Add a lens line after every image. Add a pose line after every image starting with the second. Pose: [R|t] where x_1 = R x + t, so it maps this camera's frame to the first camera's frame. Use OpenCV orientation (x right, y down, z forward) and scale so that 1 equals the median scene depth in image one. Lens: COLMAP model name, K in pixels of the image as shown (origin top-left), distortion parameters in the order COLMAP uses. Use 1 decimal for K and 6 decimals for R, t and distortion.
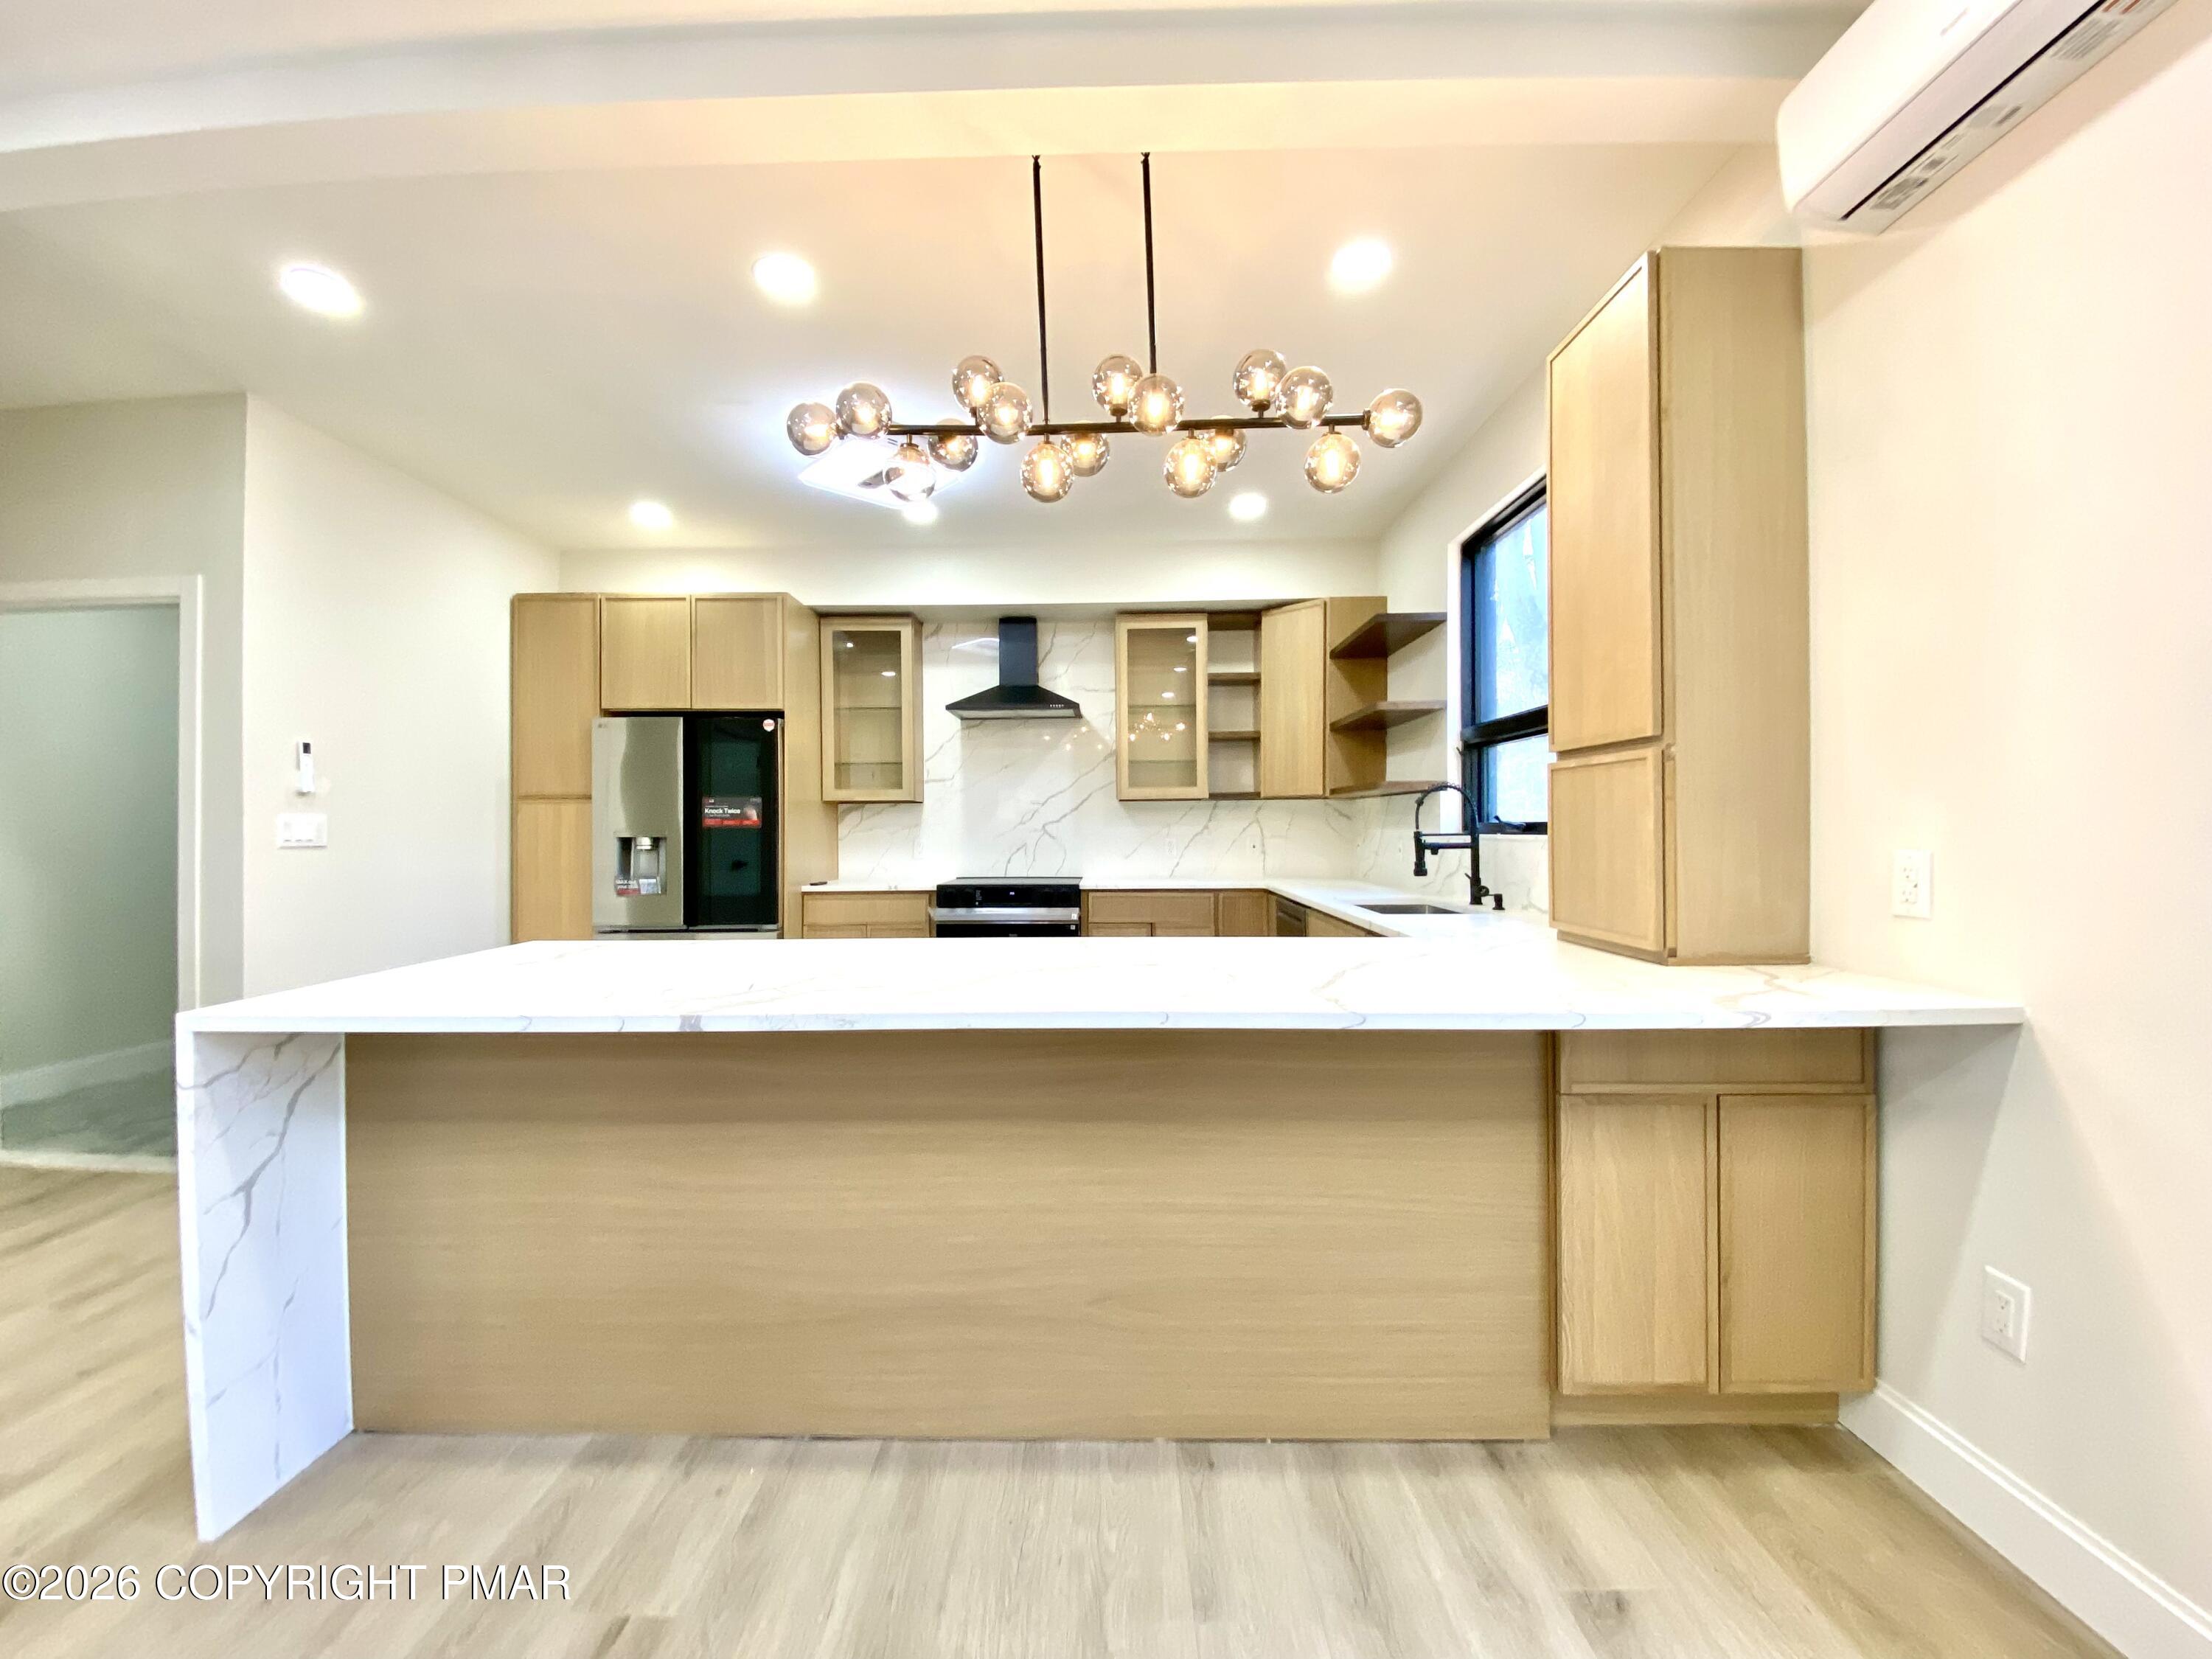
lens RADIAL K [[890.0, 0, 1099.5], [0, 890.0, 822.7], [0, 0, 1]] dist [0.021960, -0.021736]
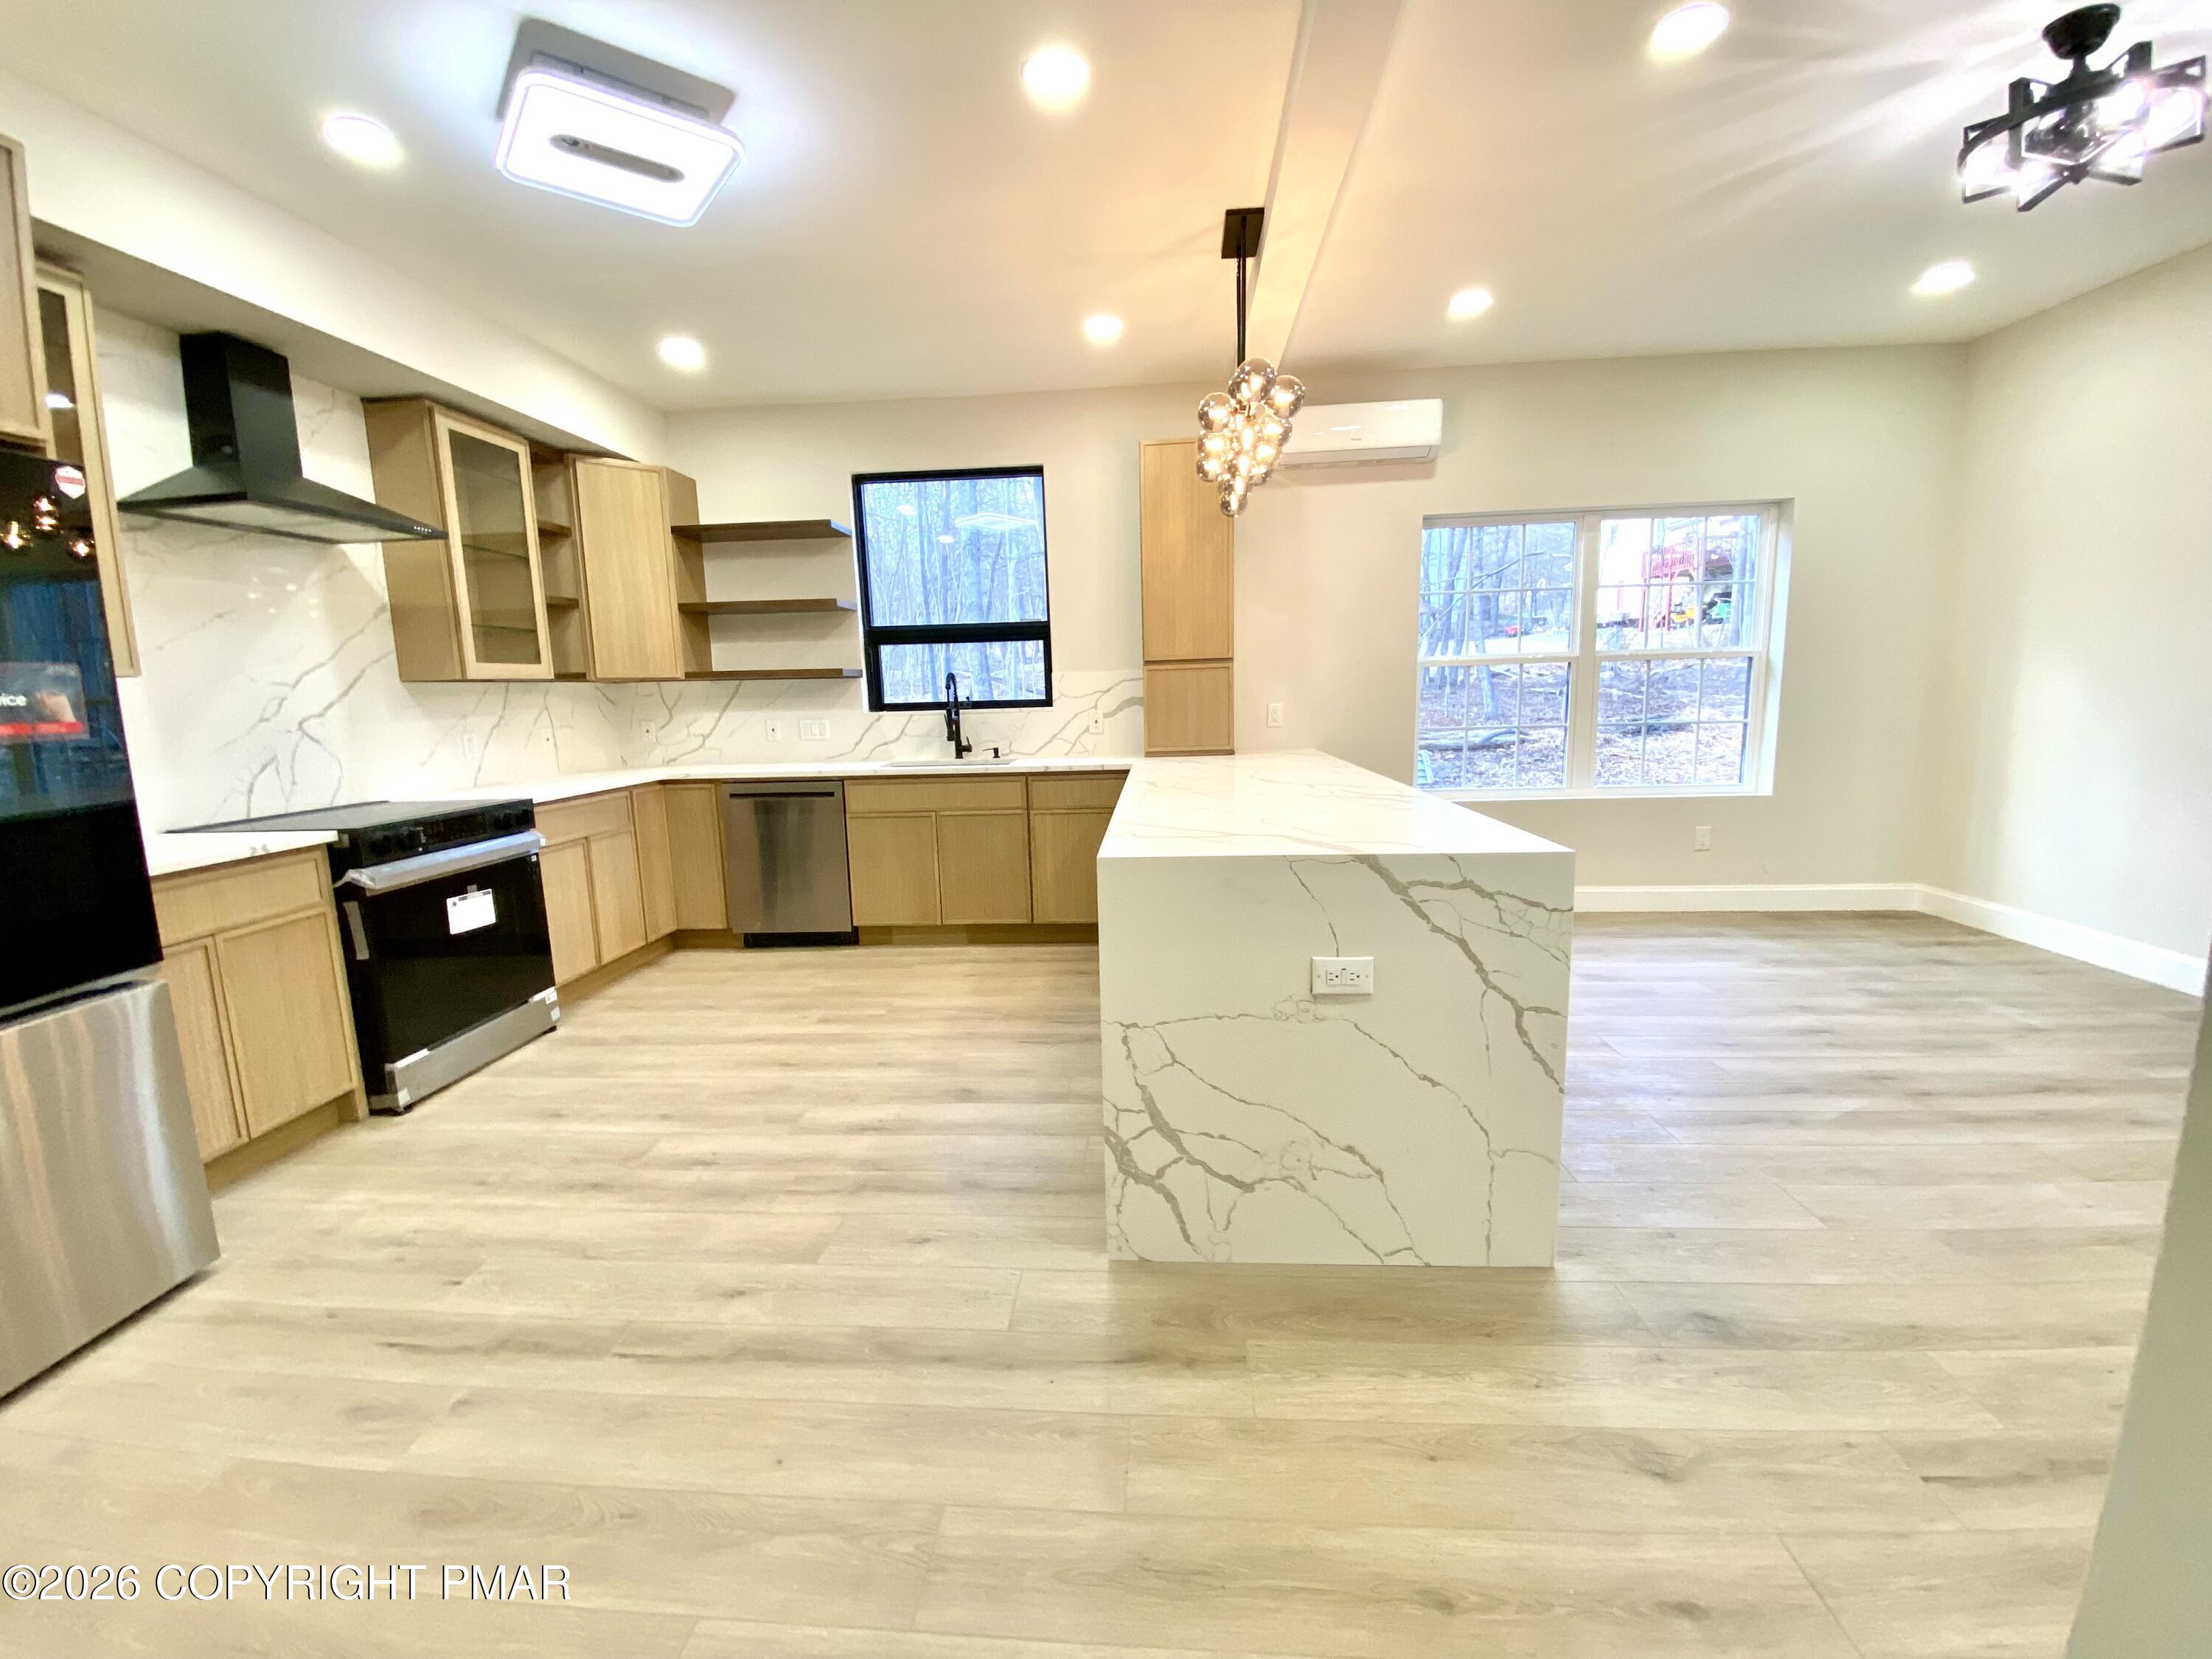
lens RADIAL K [[890.0, 0, 1099.5], [0, 890.0, 822.7], [0, 0, 1]] dist [0.021960, -0.021736]
pose [[0.060021, -0.143023, 0.987898, -0.738940], [0.024281, 0.989598, 0.141794, -0.003007], [-0.997902, 0.015477, 0.062869, 0.506932]]
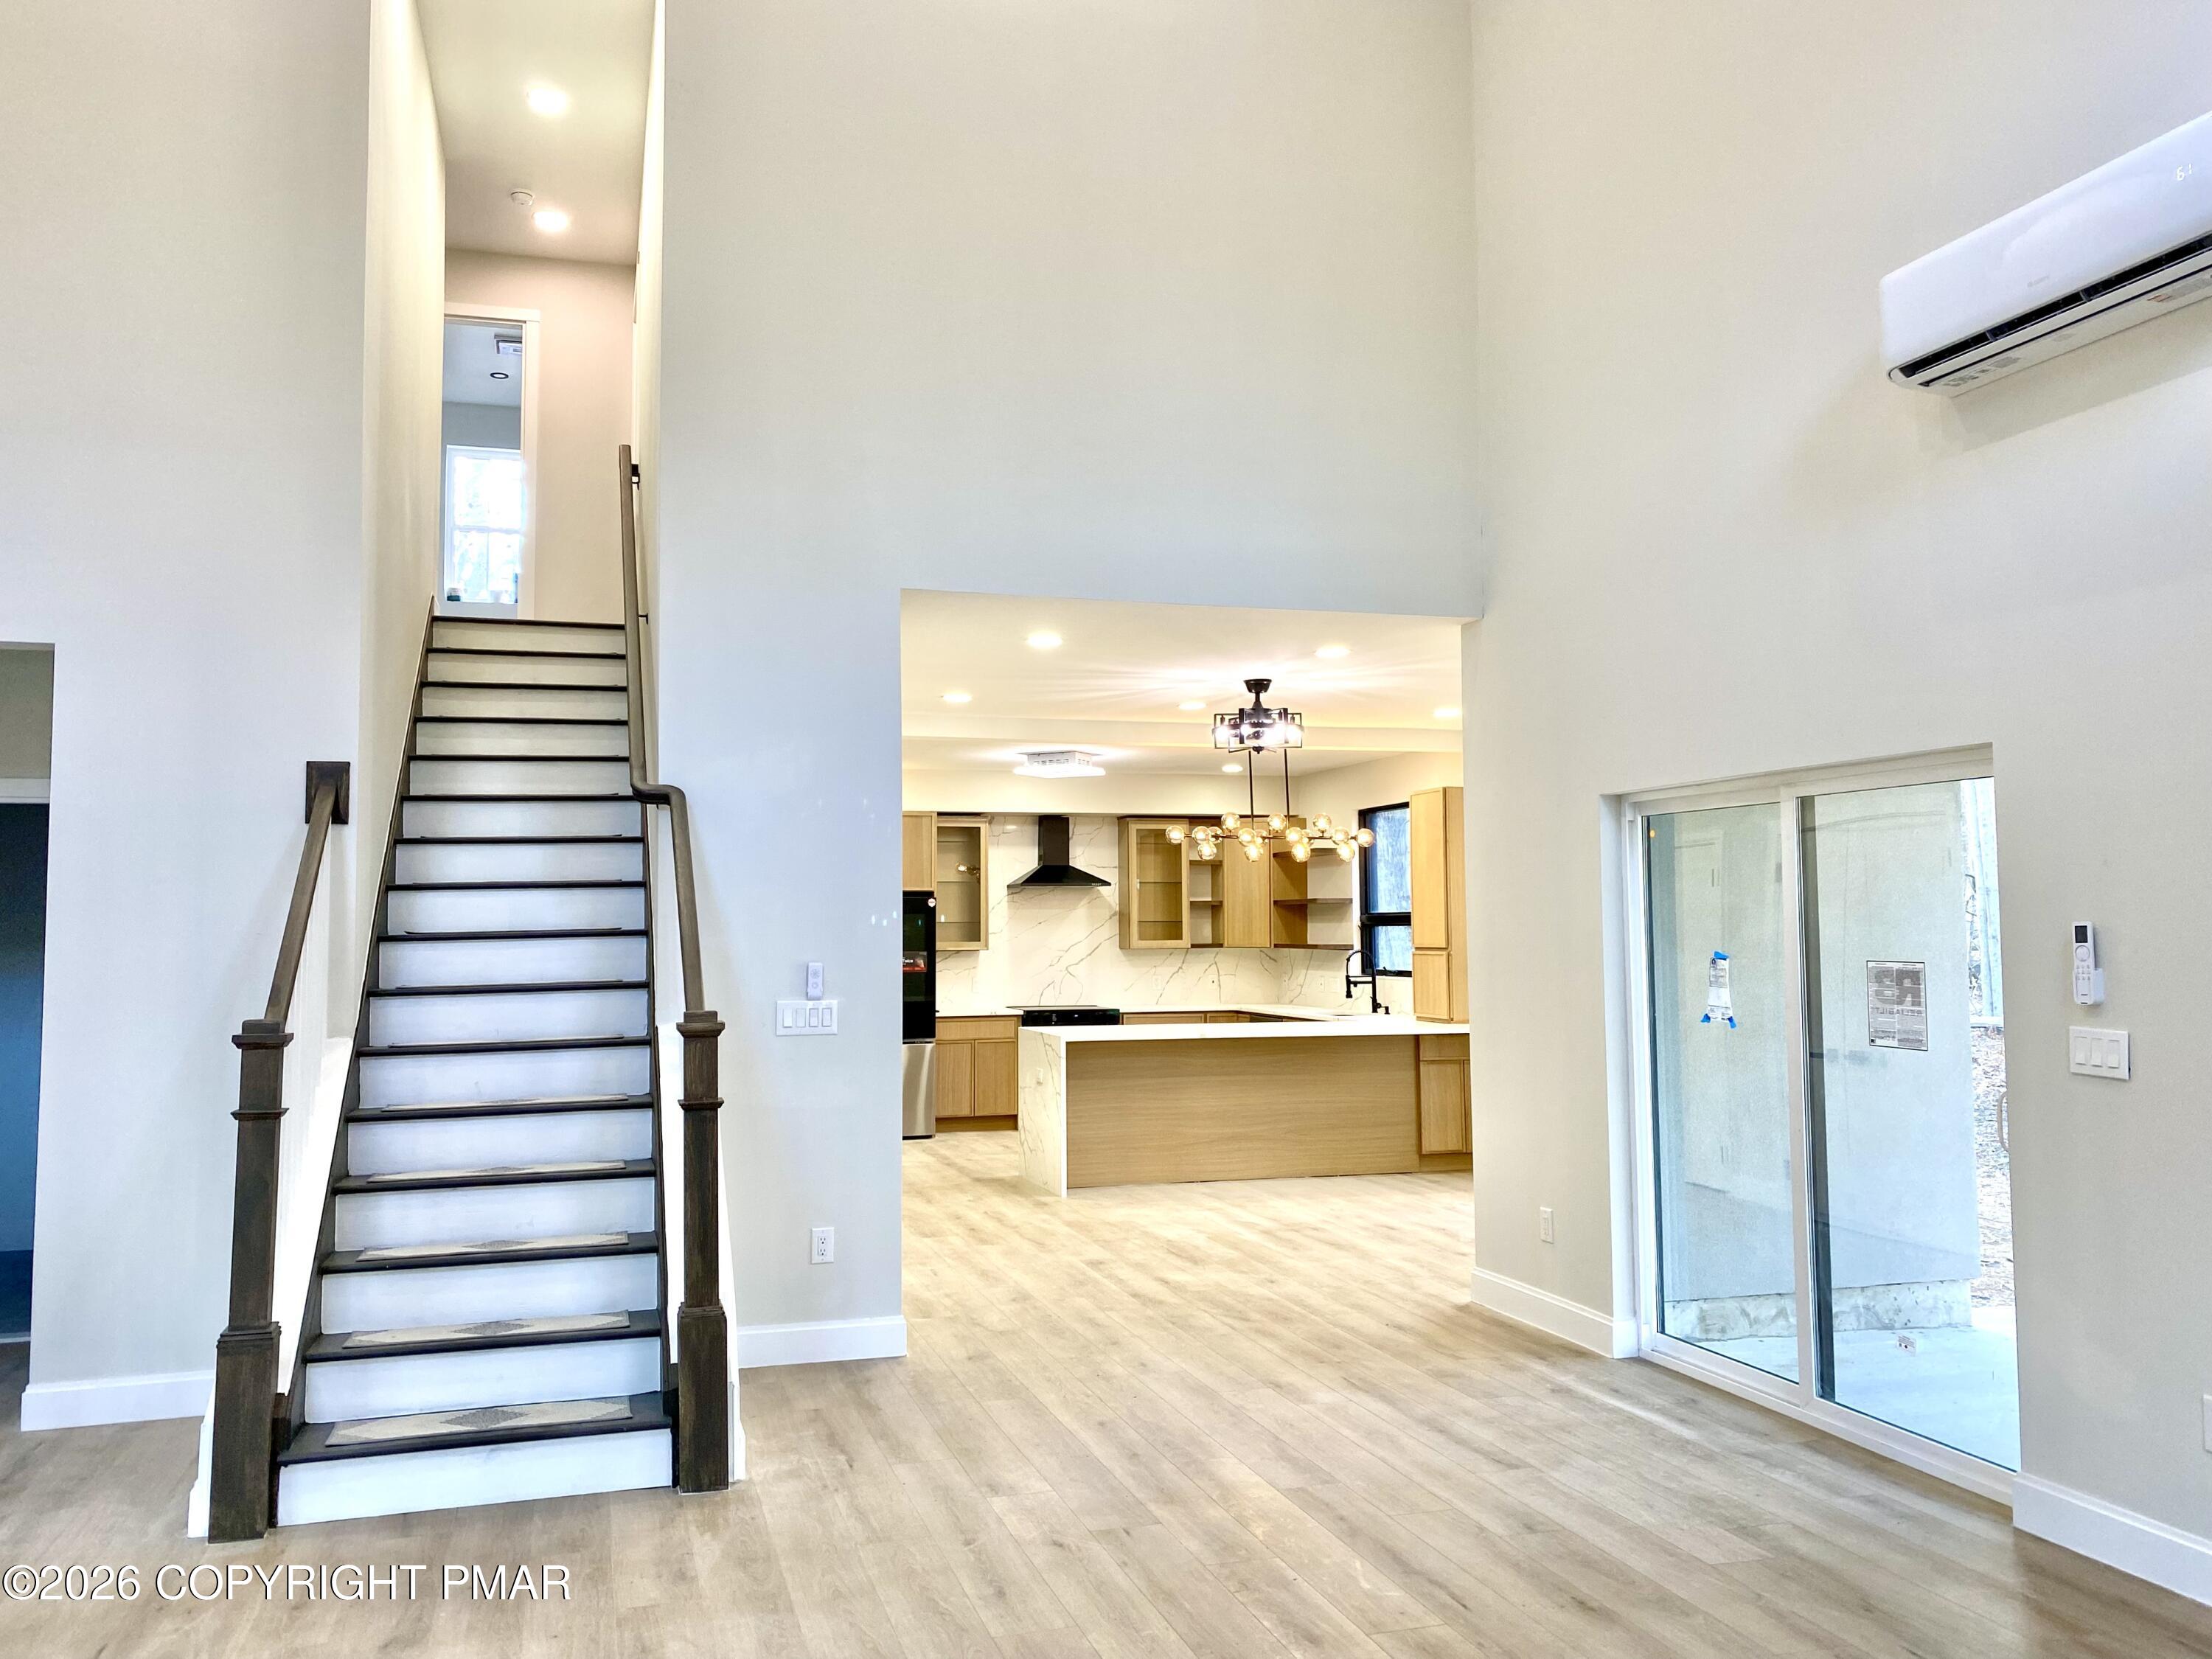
lens RADIAL K [[1691.4, 0, 1102.7], [0, 1691.4, 780.8], [0, 0, 1]] dist [0.003975, 0.003341]
pose [[0.949908, 0.028879, 0.311193, -0.964526], [-0.002667, 0.996435, -0.084327, -0.073507], [-0.312519, 0.079273, 0.946598, -1.736070]]
